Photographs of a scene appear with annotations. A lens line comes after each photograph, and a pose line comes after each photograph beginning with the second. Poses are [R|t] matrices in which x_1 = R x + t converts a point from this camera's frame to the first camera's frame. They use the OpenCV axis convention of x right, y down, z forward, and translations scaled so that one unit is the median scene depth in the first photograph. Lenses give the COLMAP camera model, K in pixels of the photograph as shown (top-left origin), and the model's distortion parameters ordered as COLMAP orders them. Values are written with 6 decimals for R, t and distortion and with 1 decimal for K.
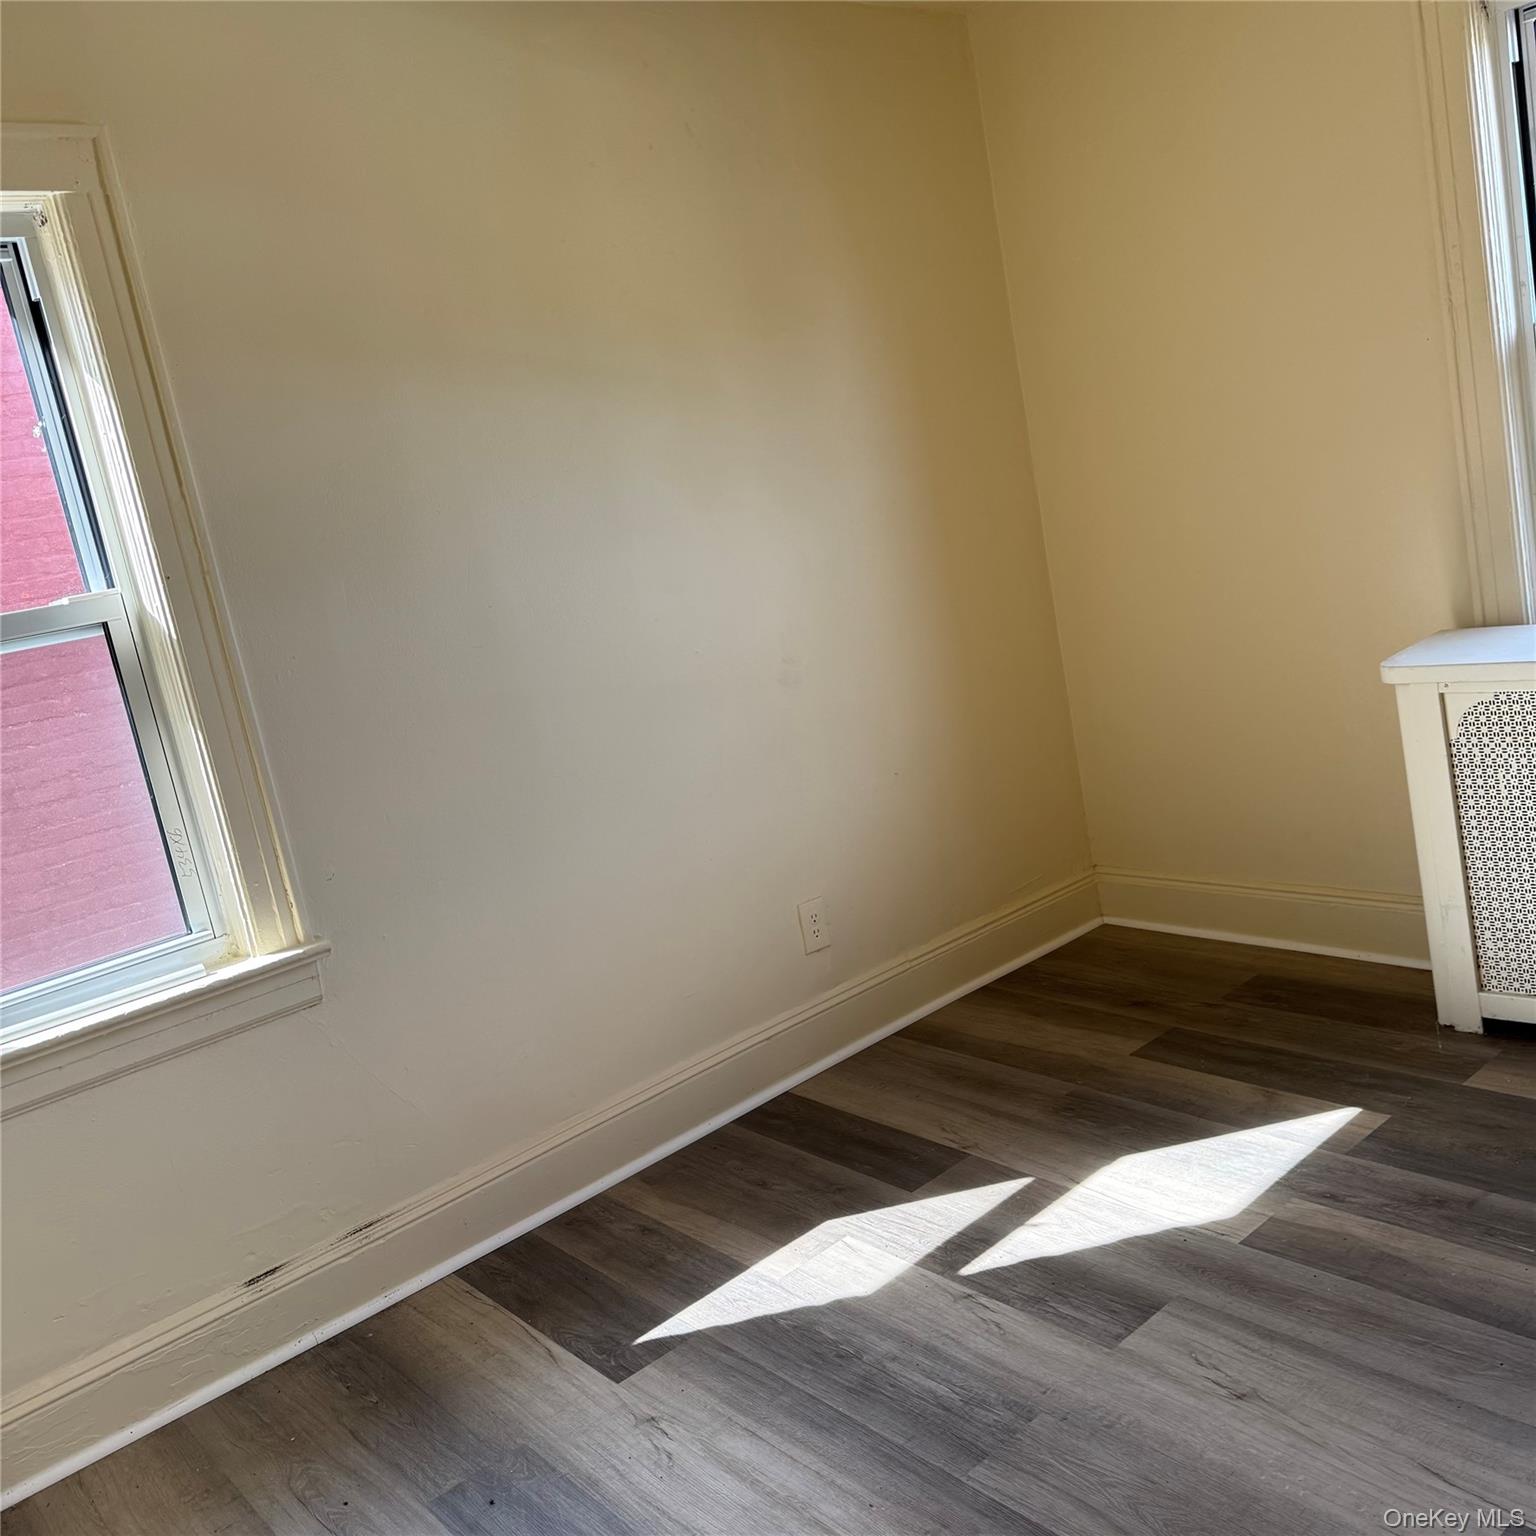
lens RADIAL K [[1422.3, 0, 768.0], [0, 1422.3, 768.0], [0, 0, 1]] dist [-0.010558, -0.026984]
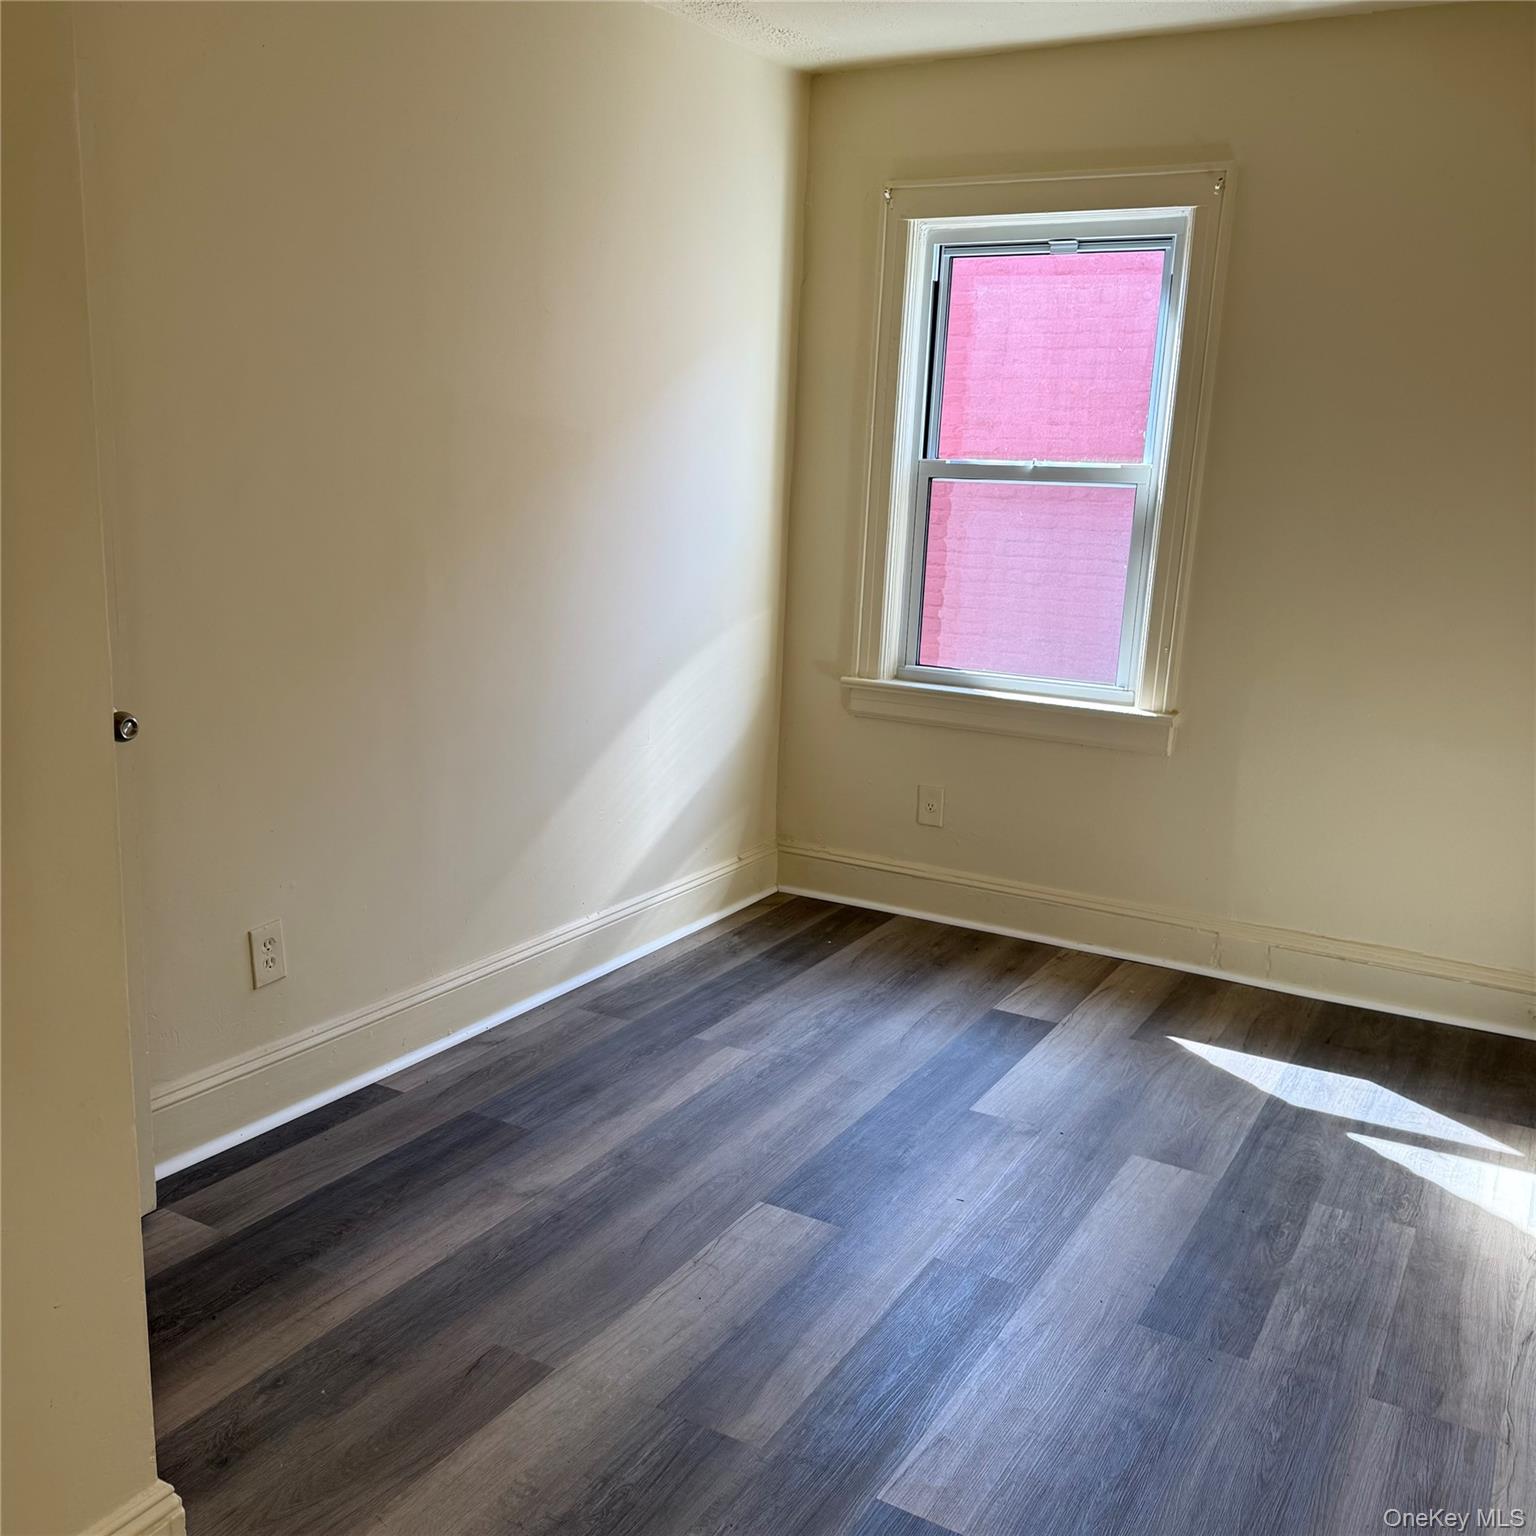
lens RADIAL K [[1345.6, 0, 768.0], [0, 1345.6, 768.0], [0, 0, 1]] dist [0.004868, 0.003372]
pose [[0.315136, 0.397225, -0.861917, 0.858338], [-0.237810, 0.912270, 0.333482, -0.217421], [0.918769, 0.099880, 0.381953, 0.049651]]
